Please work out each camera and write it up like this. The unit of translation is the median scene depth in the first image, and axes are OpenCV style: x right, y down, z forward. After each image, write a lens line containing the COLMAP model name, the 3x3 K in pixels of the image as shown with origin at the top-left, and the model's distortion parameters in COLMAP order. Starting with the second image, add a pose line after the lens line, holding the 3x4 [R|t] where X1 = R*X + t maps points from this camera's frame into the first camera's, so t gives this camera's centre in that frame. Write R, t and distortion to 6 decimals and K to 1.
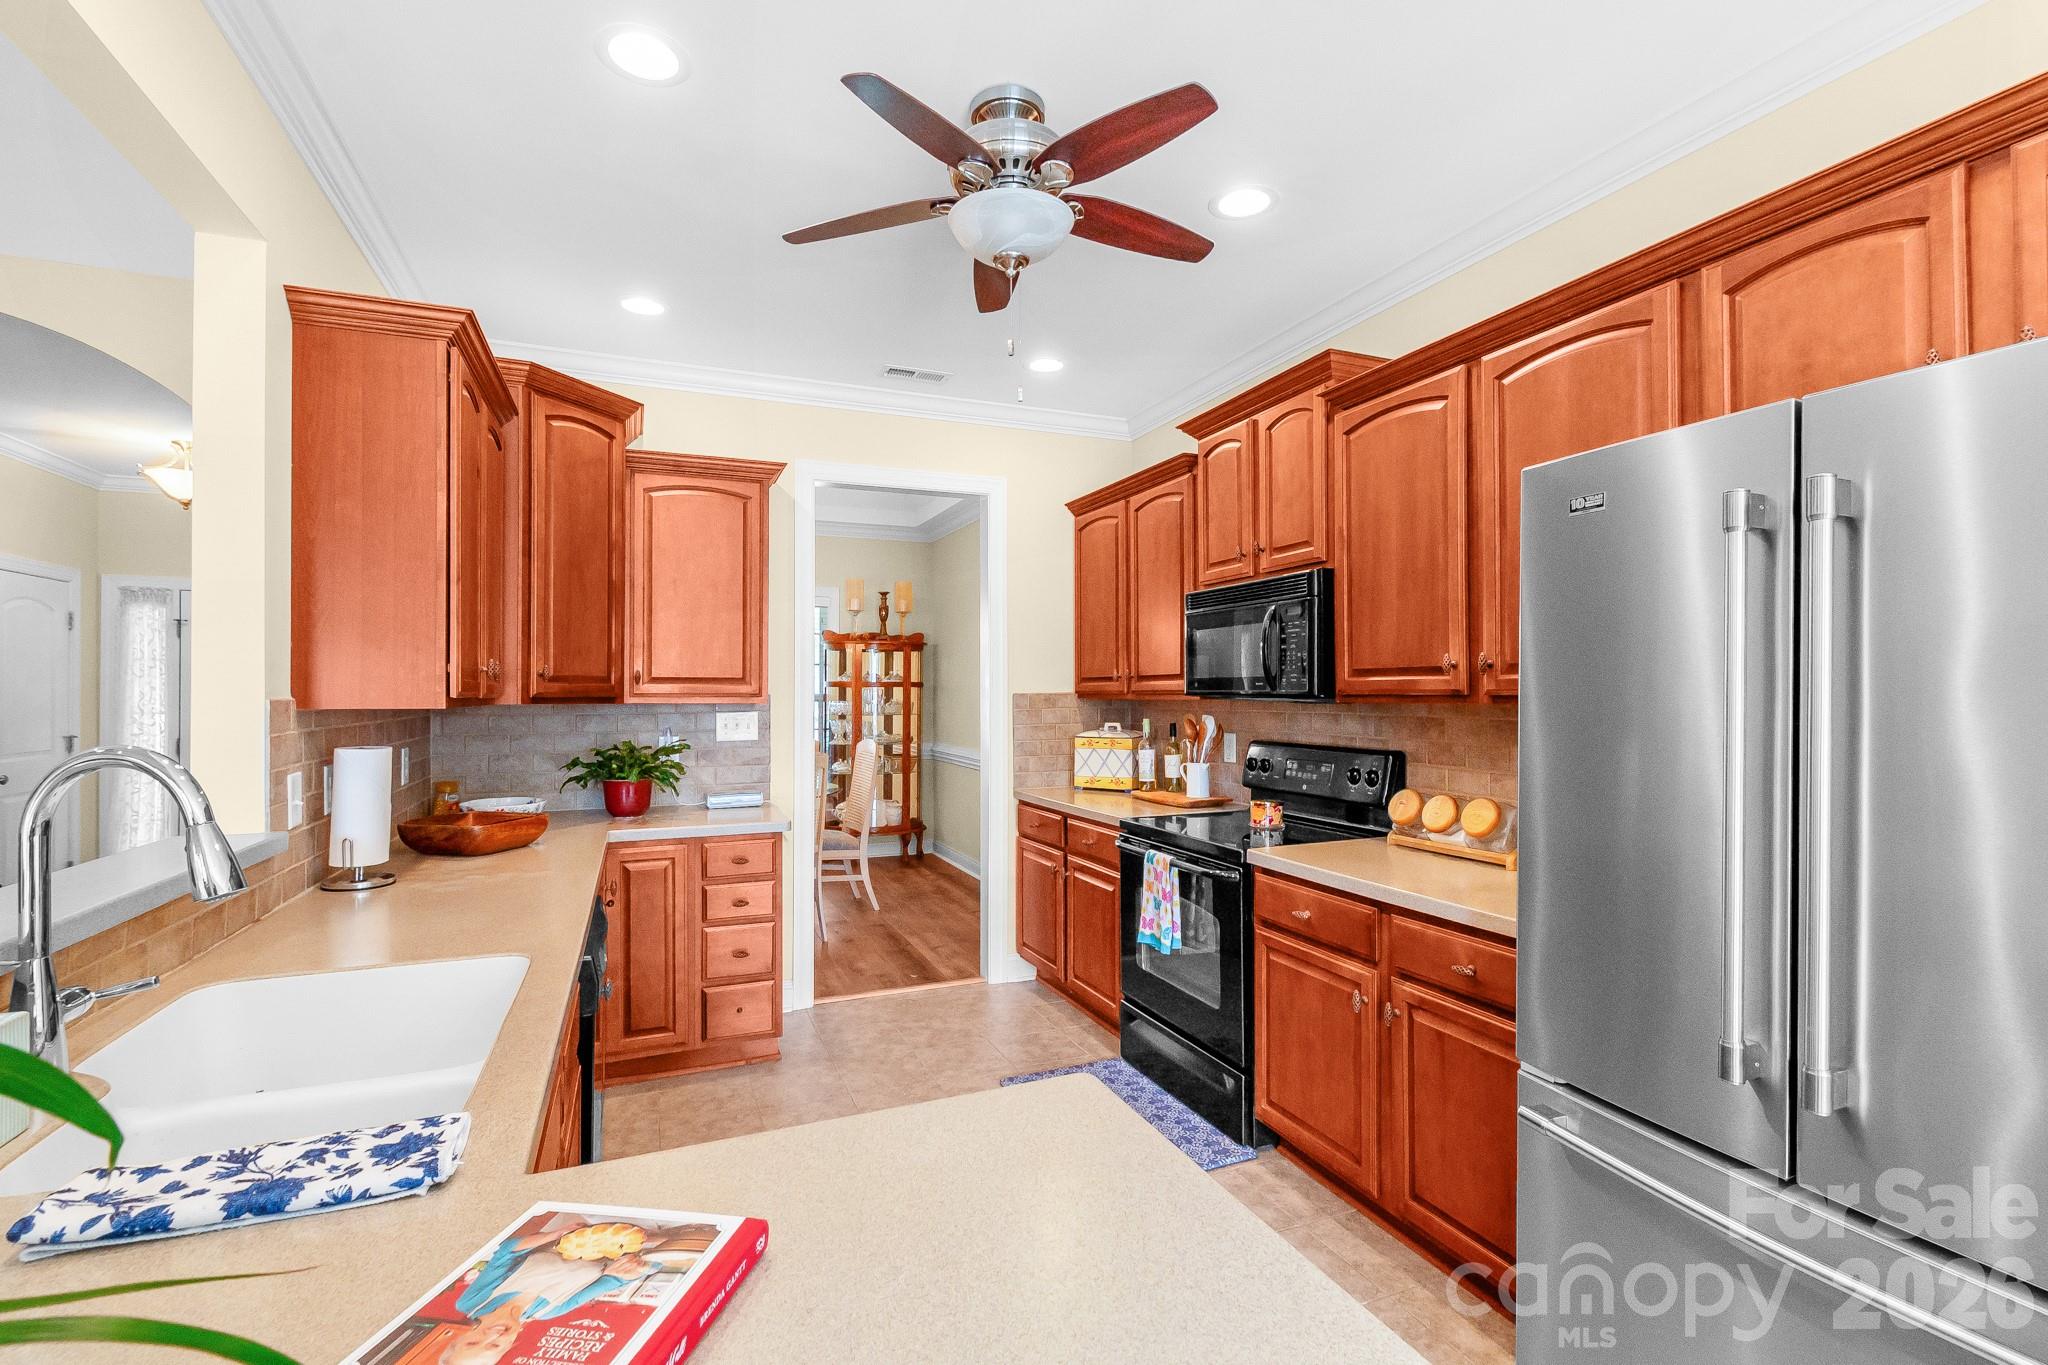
lens RADIAL K [[920.4, 0, 1030.2], [0, 920.4, 682.3], [0, 0, 1]] dist [0.003167, -0.000631]
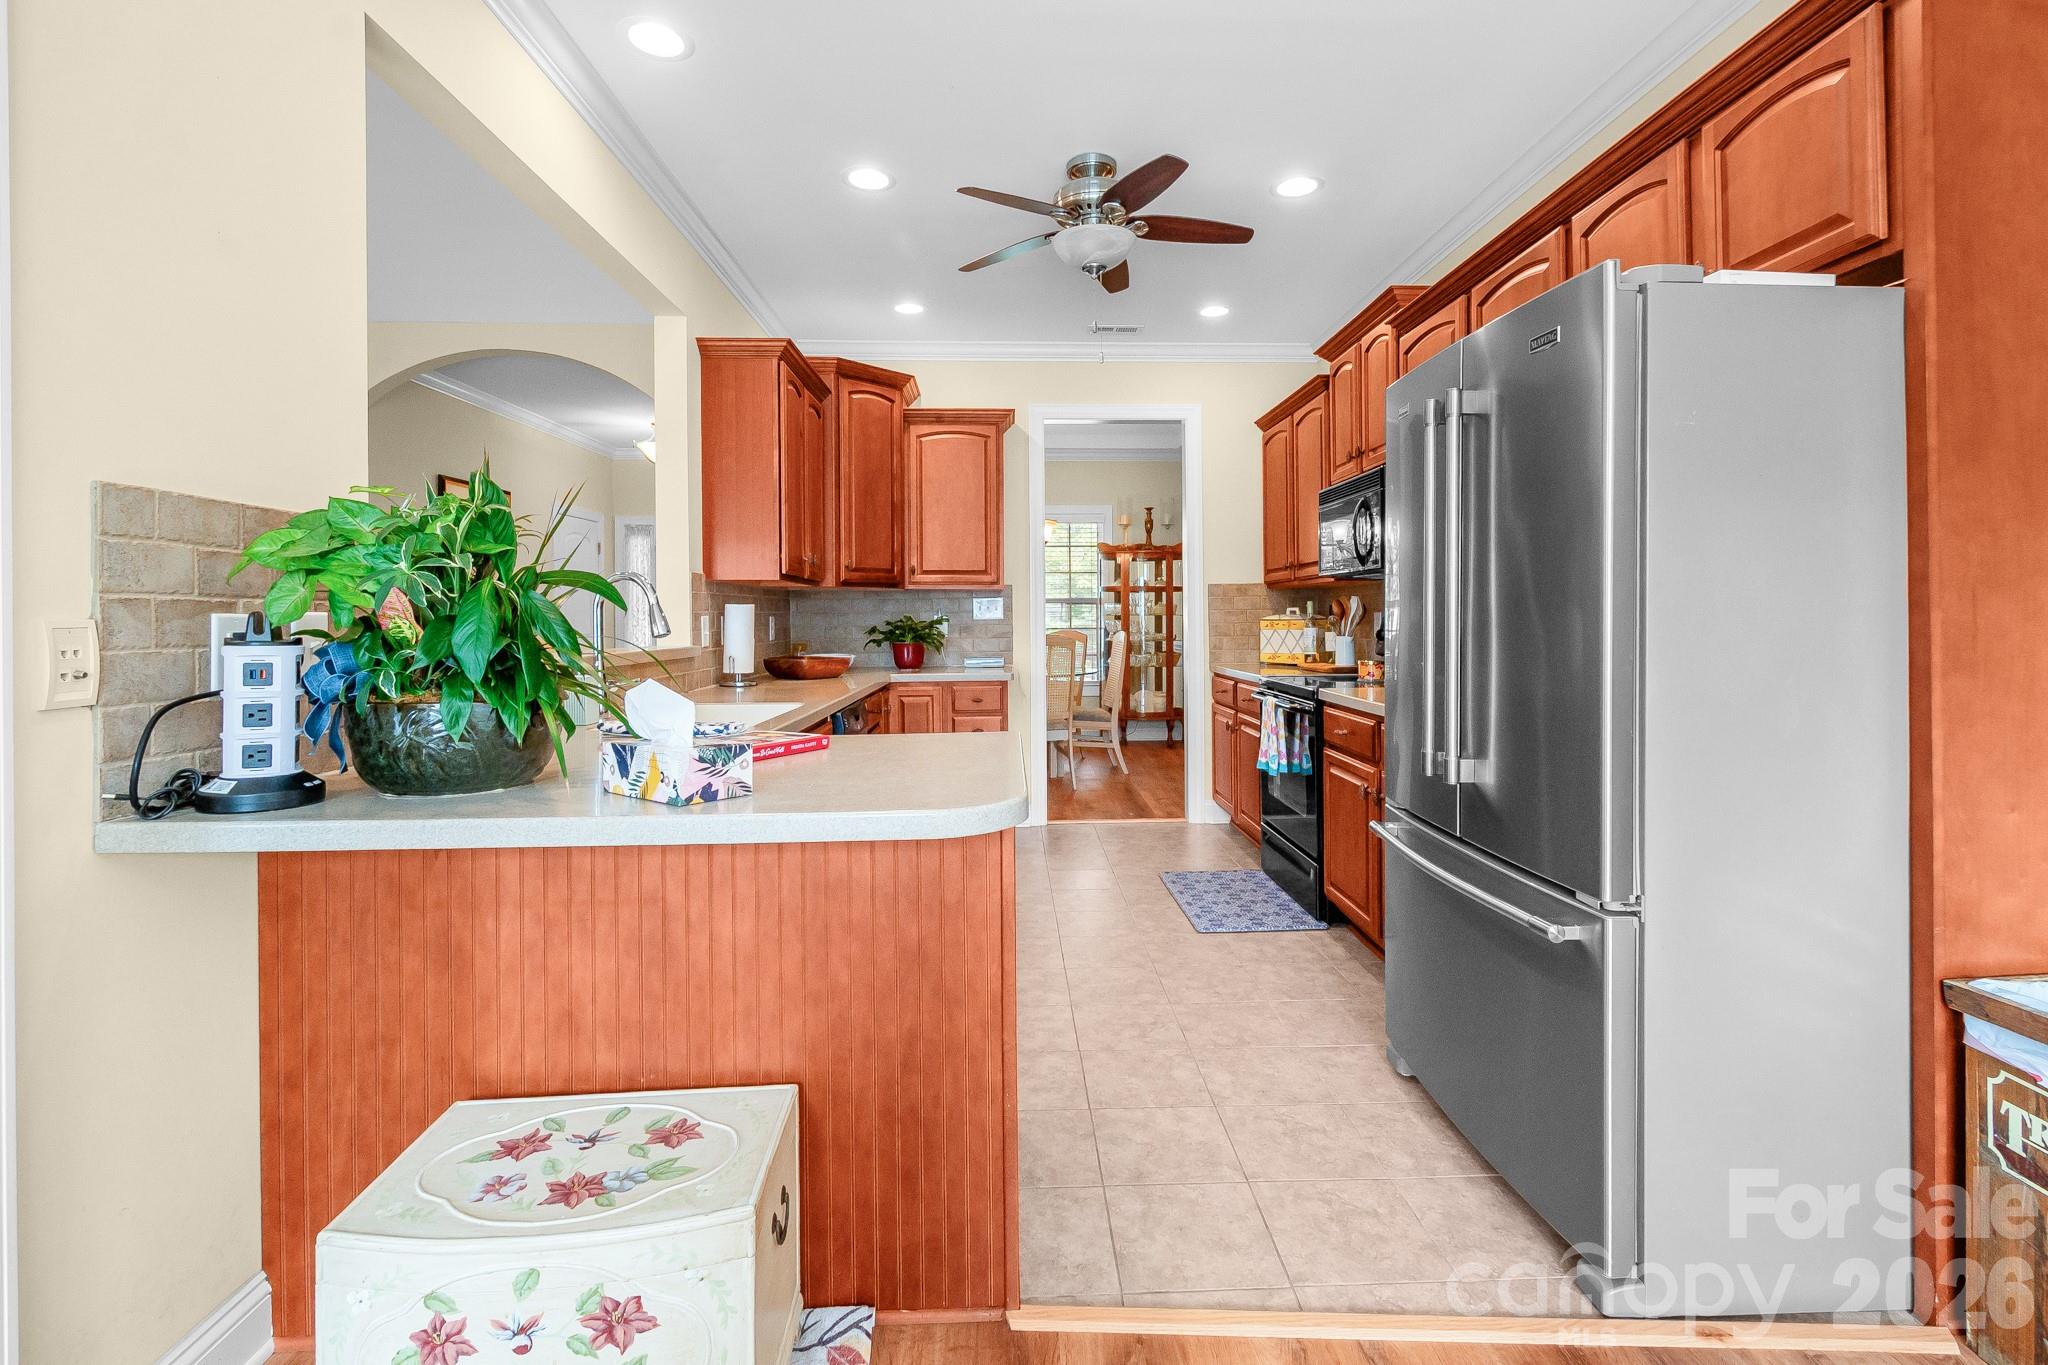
lens RADIAL K [[929.5, 0, 1057.7], [0, 929.5, 622.4], [0, 0, 1]] dist [0.001194, -0.000217]
pose [[0.941449, -0.000666, -0.337154, 0.284230], [0.006569, 0.999844, 0.016368, 0.057164], [0.337090, -0.017624, 0.941307, -0.289541]]
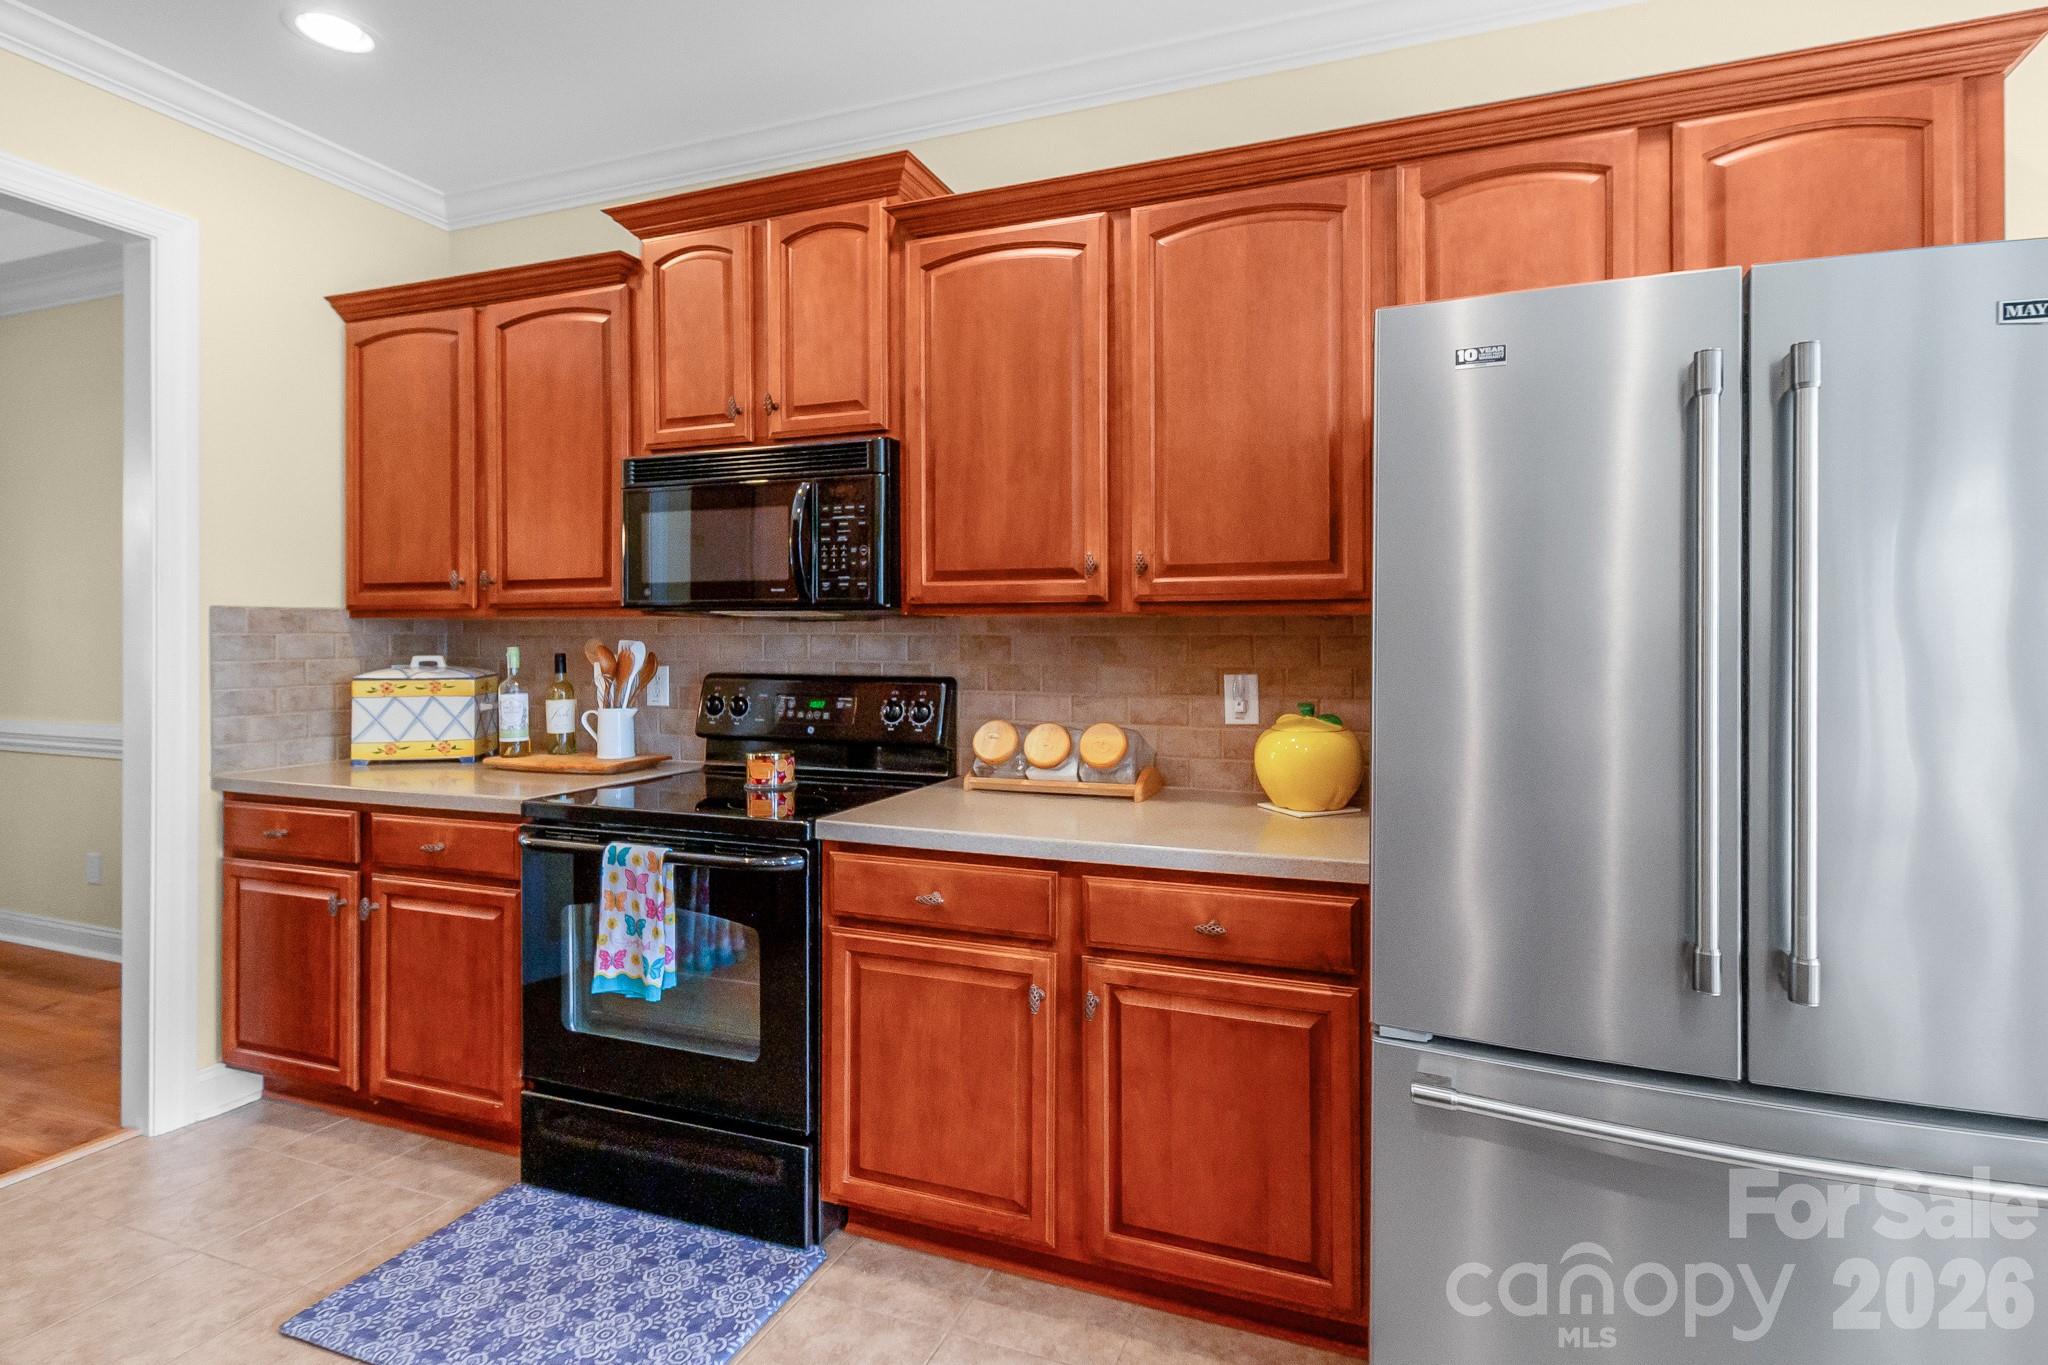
lens RADIAL K [[909.3, 0, 991.9], [0, 909.3, 645.1], [0, 0, 1]] dist [0.003545, 0.000262]
pose [[0.667545, 0.007597, 0.744531, -0.162309], [-0.014717, 0.999887, 0.002992, 0.038667], [-0.744424, -0.012954, 0.667581, 0.380928]]
